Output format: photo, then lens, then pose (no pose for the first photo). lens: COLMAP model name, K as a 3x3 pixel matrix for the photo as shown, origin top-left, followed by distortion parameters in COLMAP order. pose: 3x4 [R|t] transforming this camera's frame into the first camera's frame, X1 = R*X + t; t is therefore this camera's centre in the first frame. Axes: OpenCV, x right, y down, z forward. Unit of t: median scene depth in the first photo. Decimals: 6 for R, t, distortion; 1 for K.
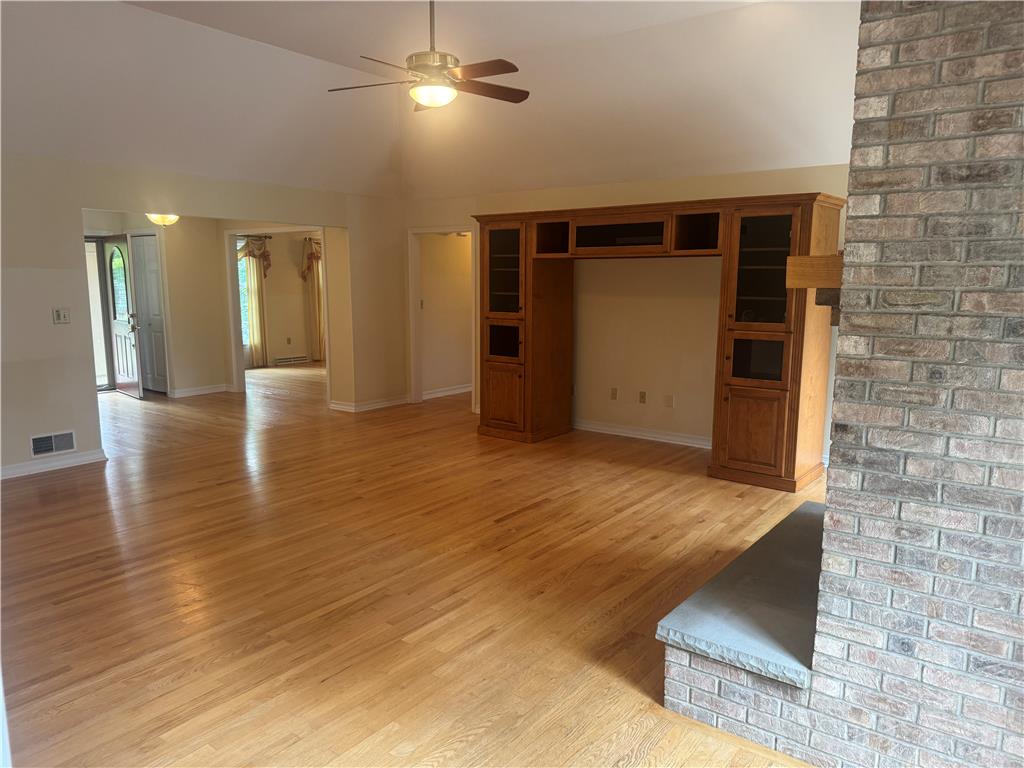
lens RADIAL K [[712.1, 0, 518.9], [0, 712.1, 391.0], [0, 0, 1]] dist [0.000170, -0.043476]
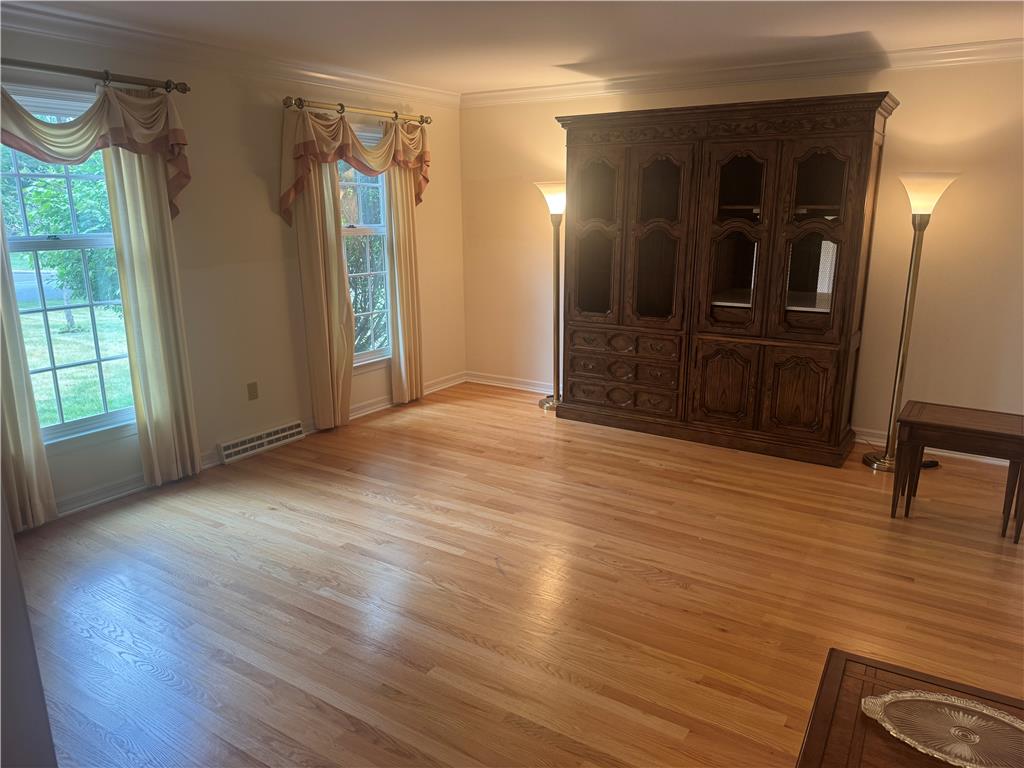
lens RADIAL K [[712.1, 0, 512.0], [0, 712.1, 382.3], [0, 0, 1]] dist [0.000170, -0.043476]
pose [[0.995536, -0.030862, 0.089193, -0.234176], [0.022717, 0.995598, 0.090937, -0.109844], [-0.091606, -0.088505, 0.991854, 0.657821]]
